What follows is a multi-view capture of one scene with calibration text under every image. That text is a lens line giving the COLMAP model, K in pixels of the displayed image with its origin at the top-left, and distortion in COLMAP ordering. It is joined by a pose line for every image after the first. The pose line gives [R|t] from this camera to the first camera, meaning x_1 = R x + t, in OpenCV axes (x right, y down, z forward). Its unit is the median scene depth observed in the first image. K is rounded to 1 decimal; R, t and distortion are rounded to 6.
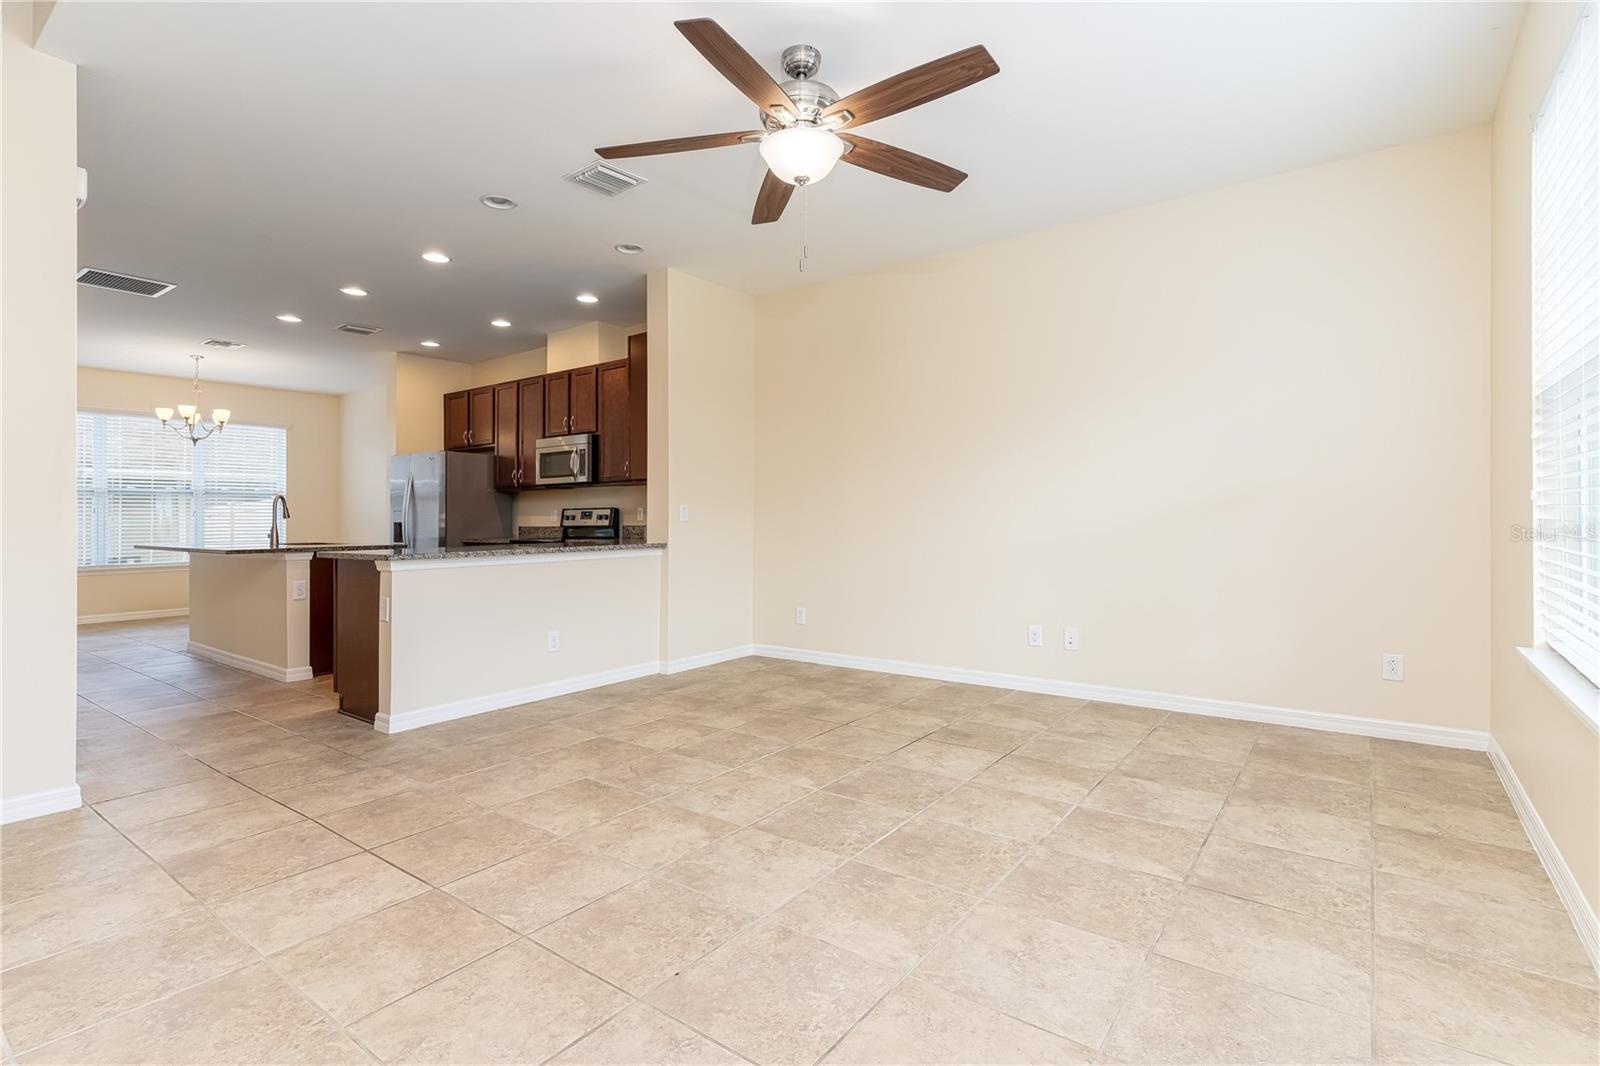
lens RADIAL K [[772.0, 0, 797.3], [0, 772.0, 505.1], [0, 0, 1]] dist [-0.001909, -0.000229]
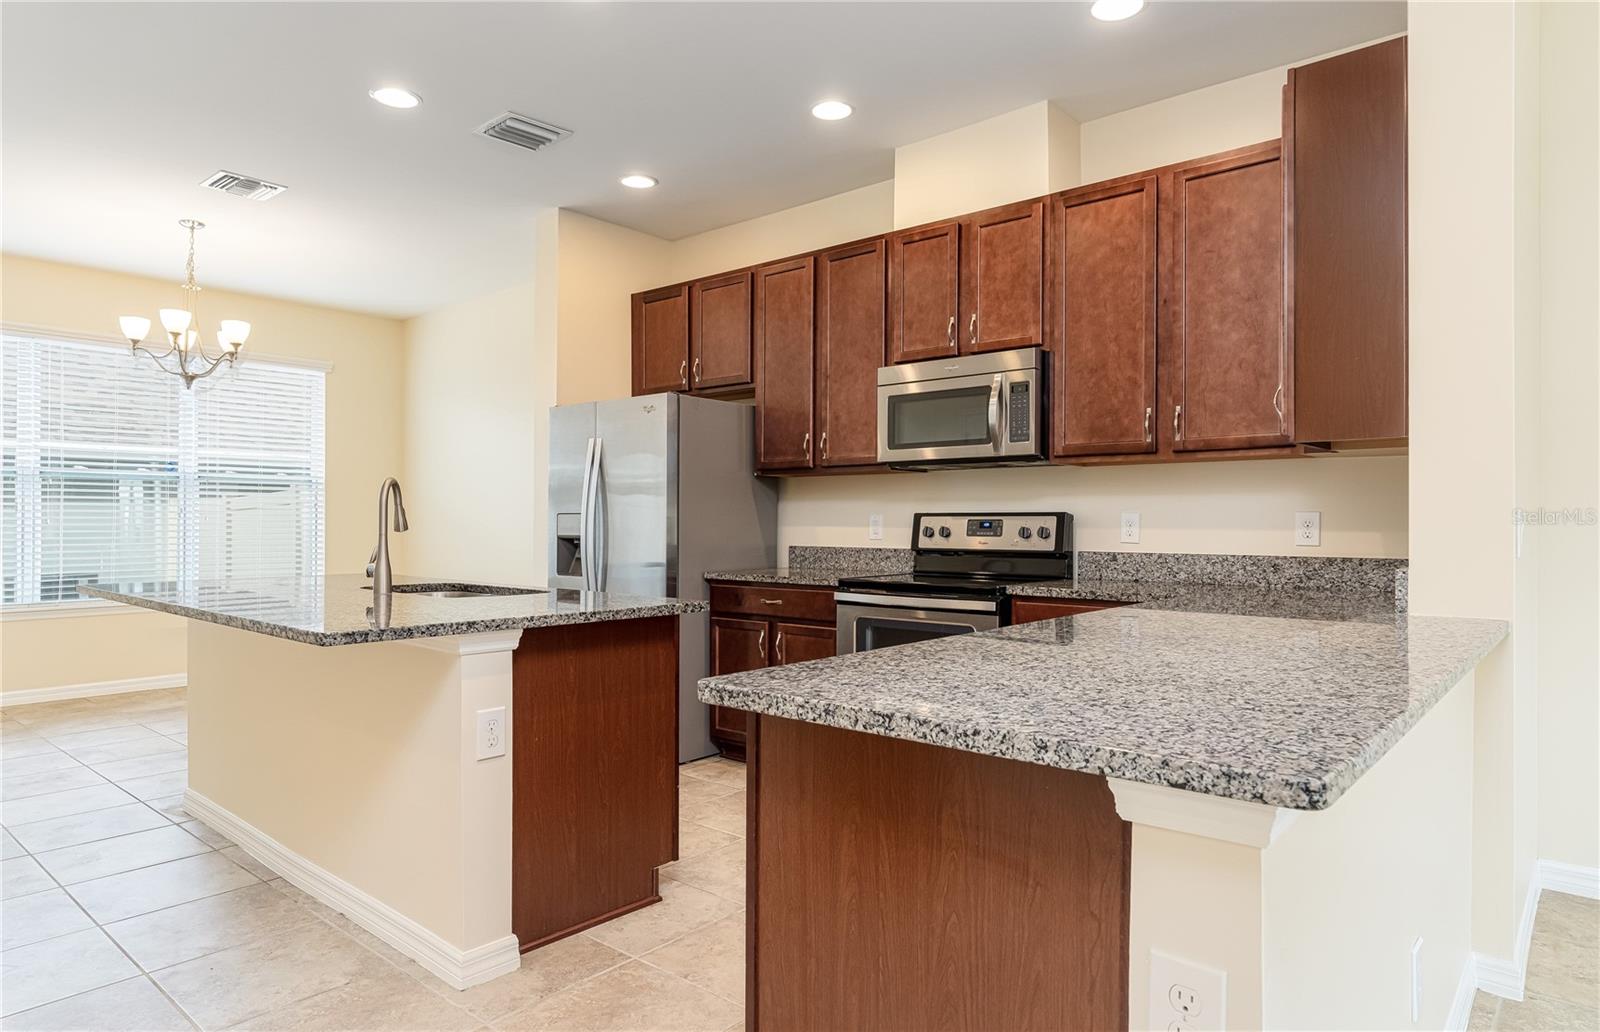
lens RADIAL K [[939.9, 0, 800.0], [0, 939.9, 516.0], [0, 0, 1]] dist [-0.023757, 0.000006]
pose [[0.998196, 0.007583, -0.059555, -0.345730], [-0.006794, 0.999887, 0.013443, -0.001013], [0.059650, -0.013014, 0.998134, 0.412901]]
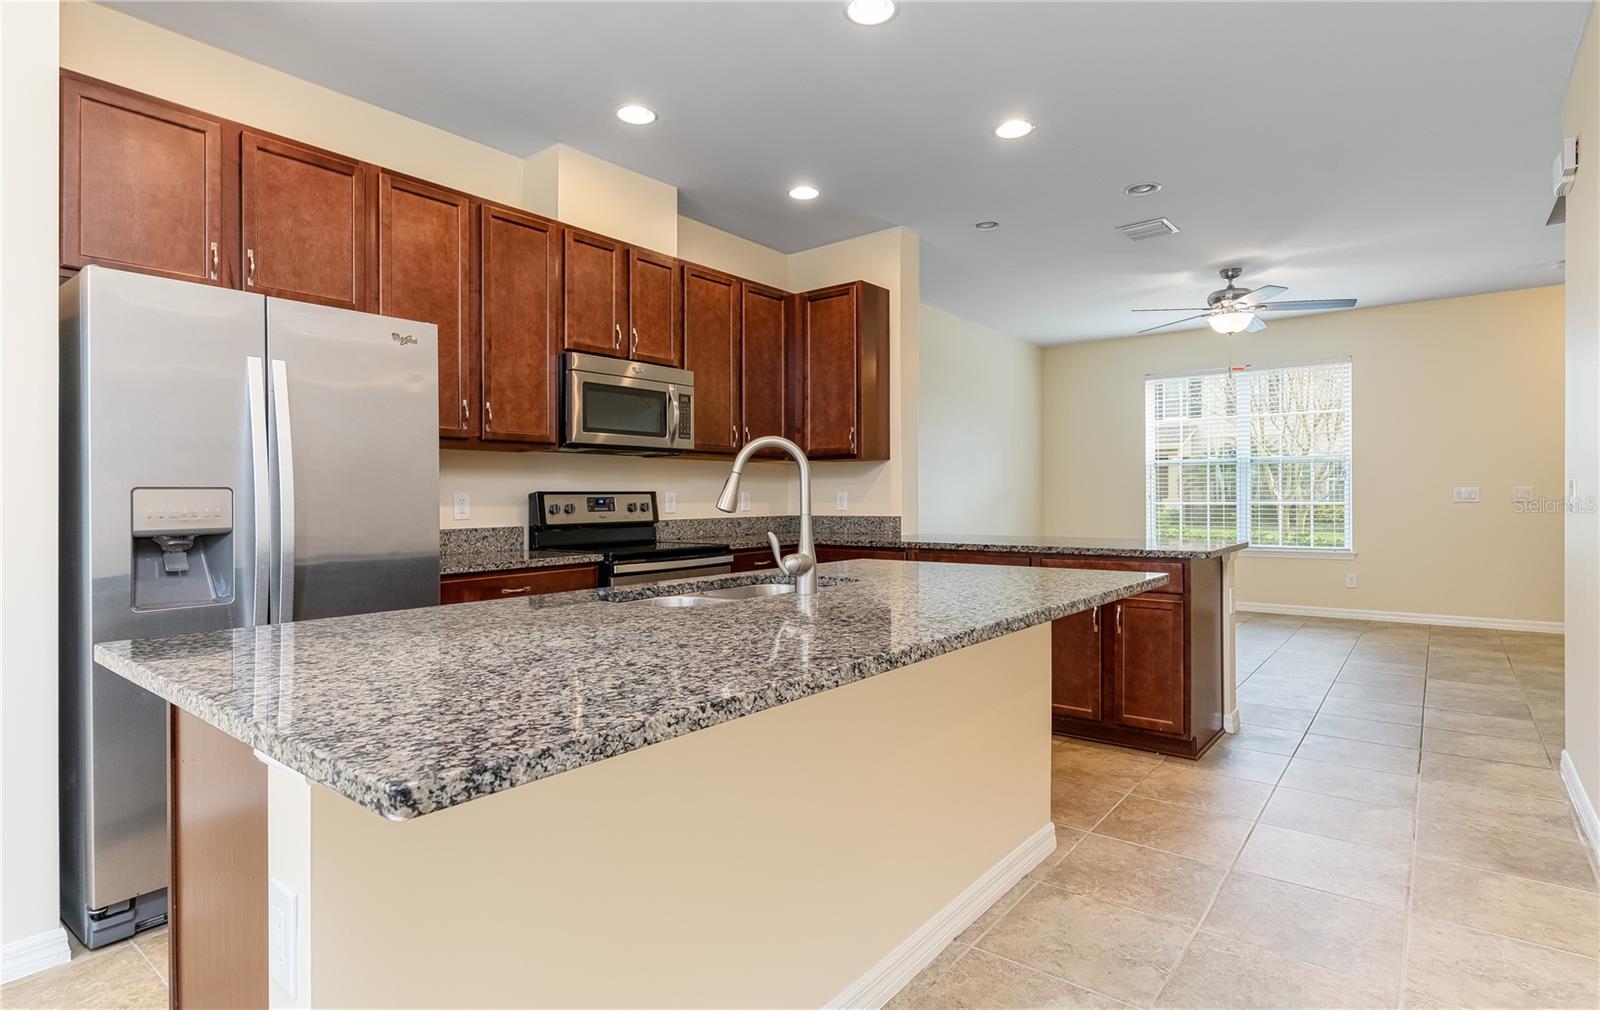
lens RADIAL K [[823.8, 0, 800.0], [0, 823.8, 505.0], [0, 0, 1]] dist [0.001599, 0.000133]
pose [[0.015644, -0.002901, 0.999873, -0.852292], [-0.009855, 0.999947, 0.003056, 0.010212], [-0.999829, -0.009901, 0.015614, 0.831164]]
